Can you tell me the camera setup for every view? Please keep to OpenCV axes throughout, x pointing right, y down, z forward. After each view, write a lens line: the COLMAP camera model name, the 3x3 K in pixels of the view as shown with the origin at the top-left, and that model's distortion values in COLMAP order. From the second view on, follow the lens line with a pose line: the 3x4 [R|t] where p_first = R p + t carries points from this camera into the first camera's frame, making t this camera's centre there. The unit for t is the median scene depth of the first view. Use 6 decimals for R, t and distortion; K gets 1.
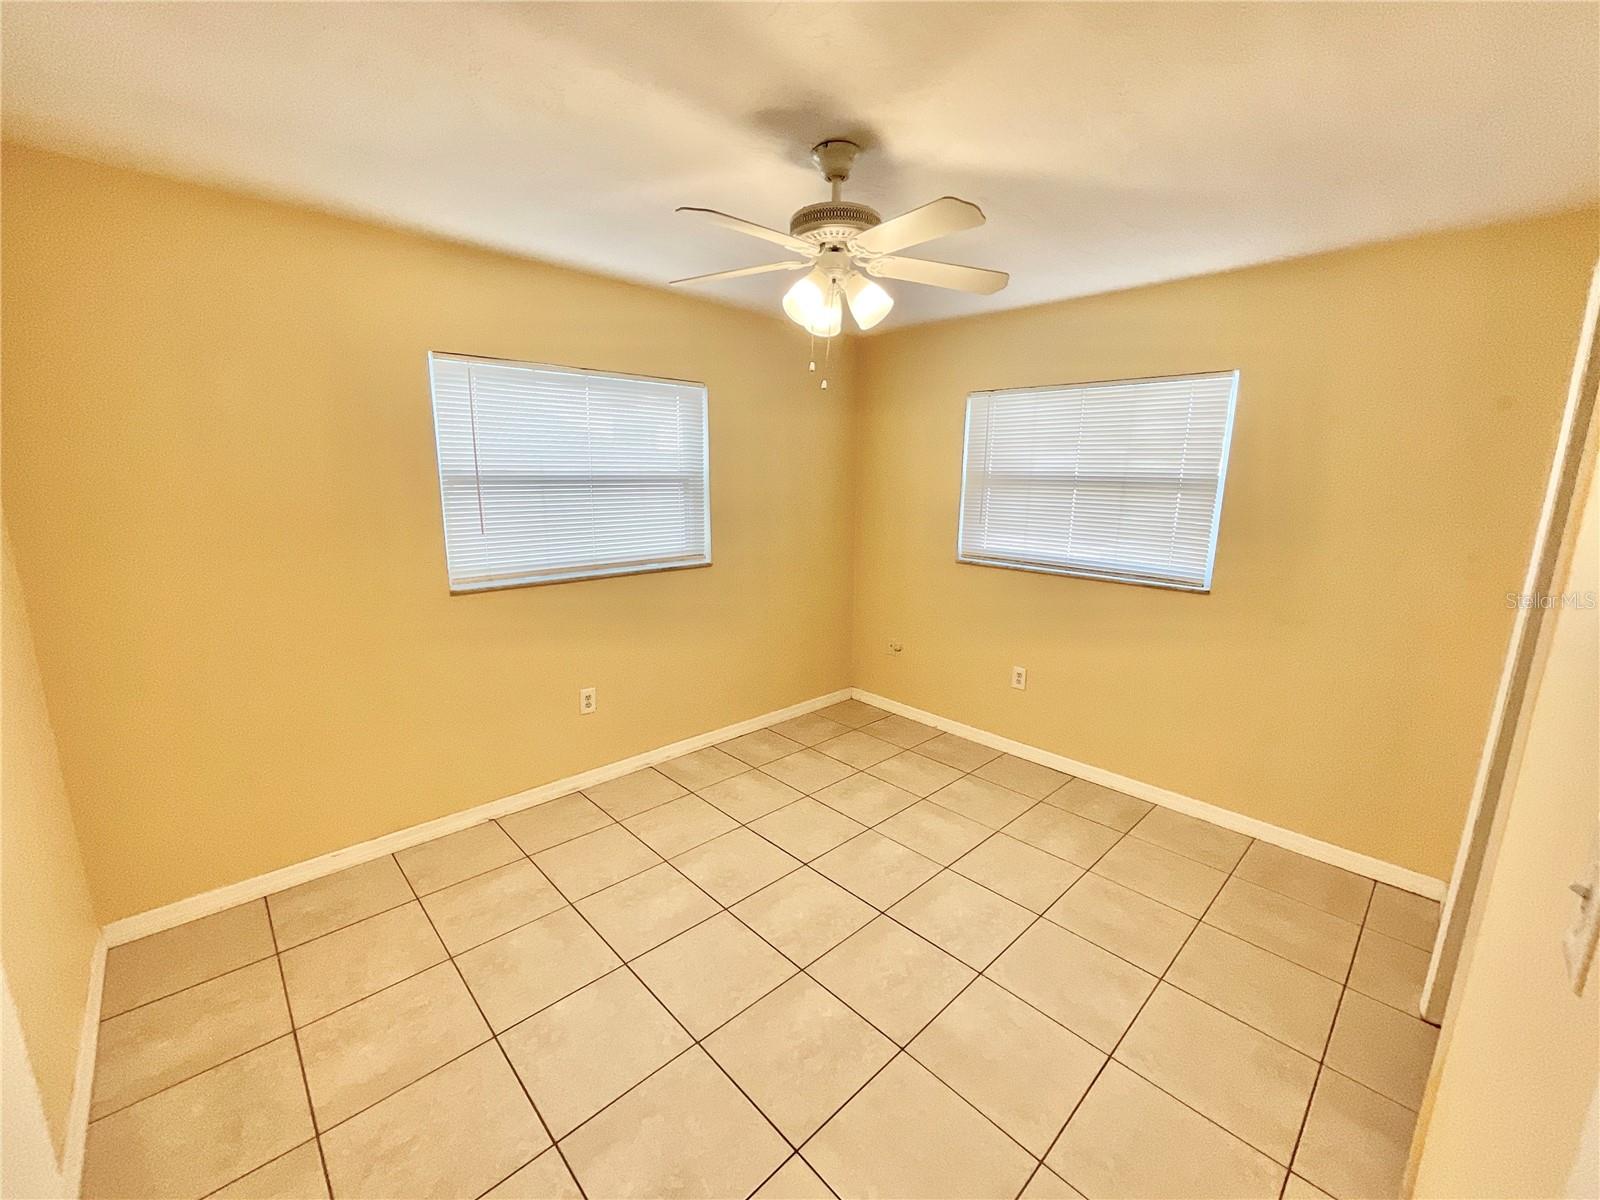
lens RADIAL K [[647.6, 0, 799.9], [0, 647.6, 599.8], [0, 0, 1]] dist [-0.001371, 0.001718]
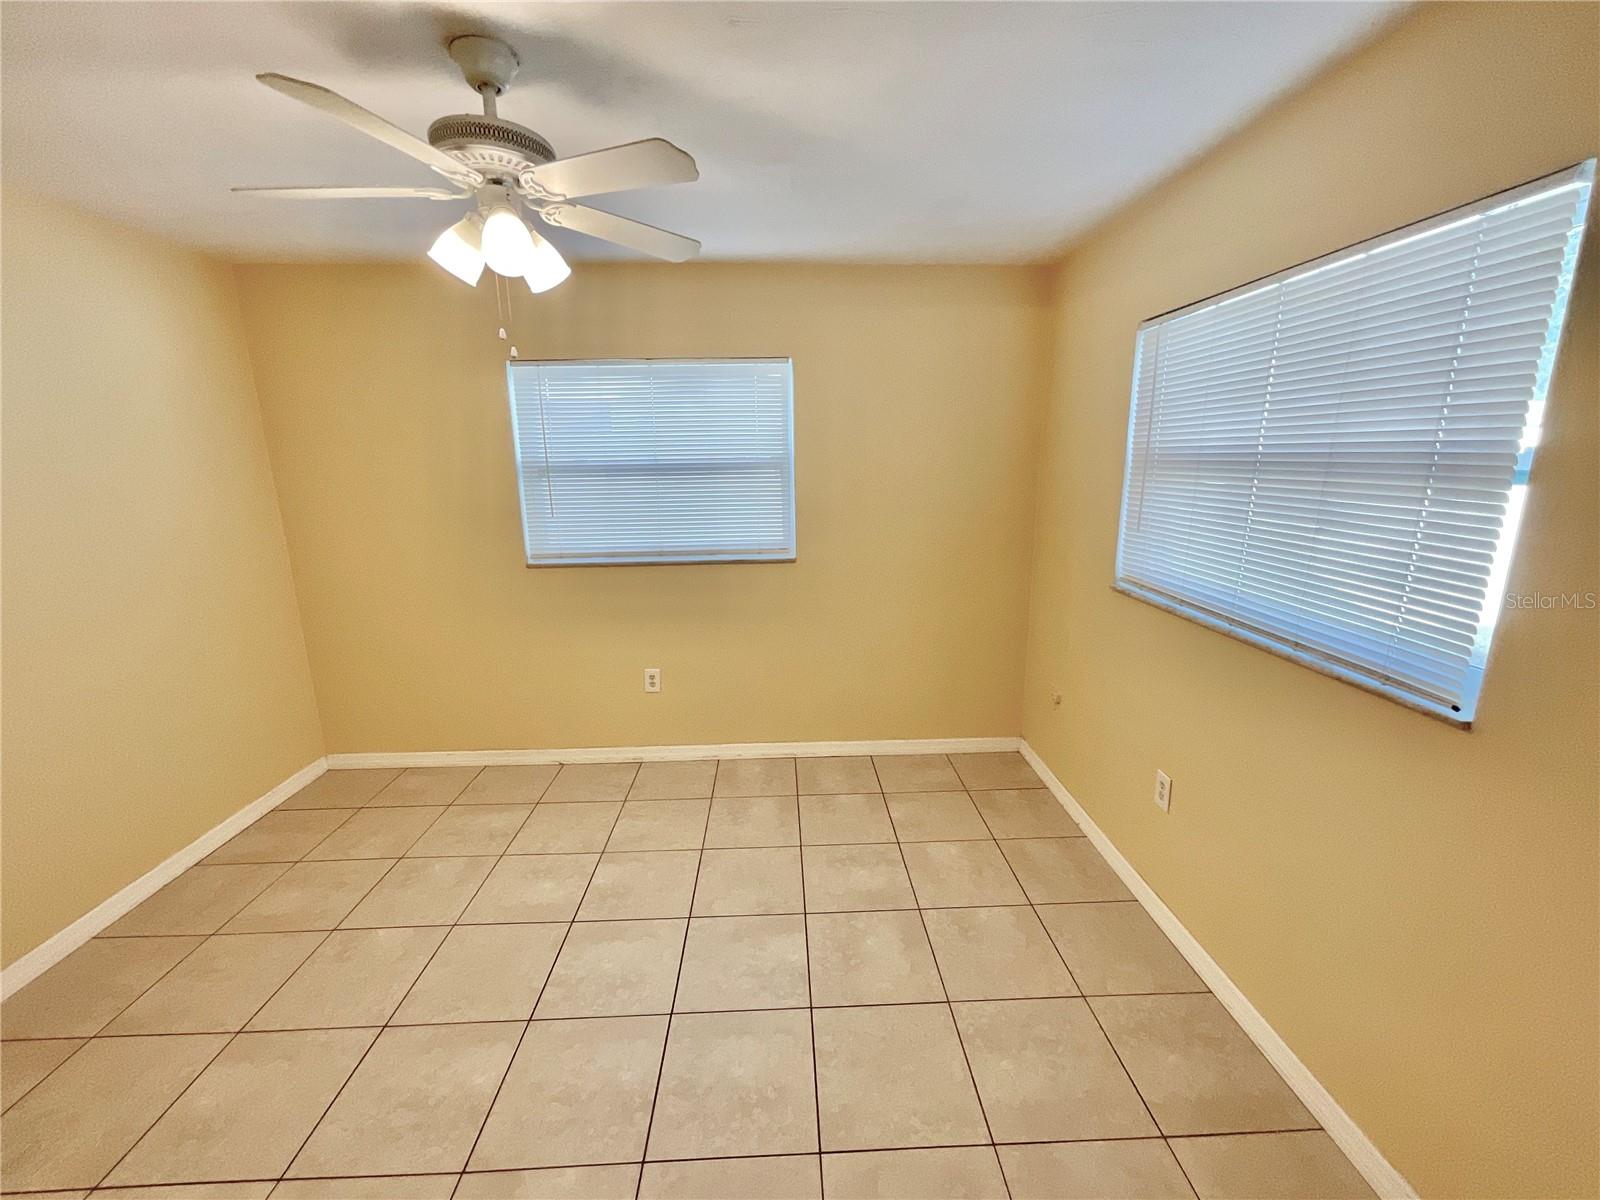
lens RADIAL K [[647.6, 0, 801.5], [0, 647.6, 599.5], [0, 0, 1]] dist [-0.001371, 0.001718]
pose [[0.750693, 0.123617, -0.648983, 0.517560], [-0.107878, 0.992090, 0.064186, -0.066784], [0.651784, 0.021827, 0.758090, 0.362708]]
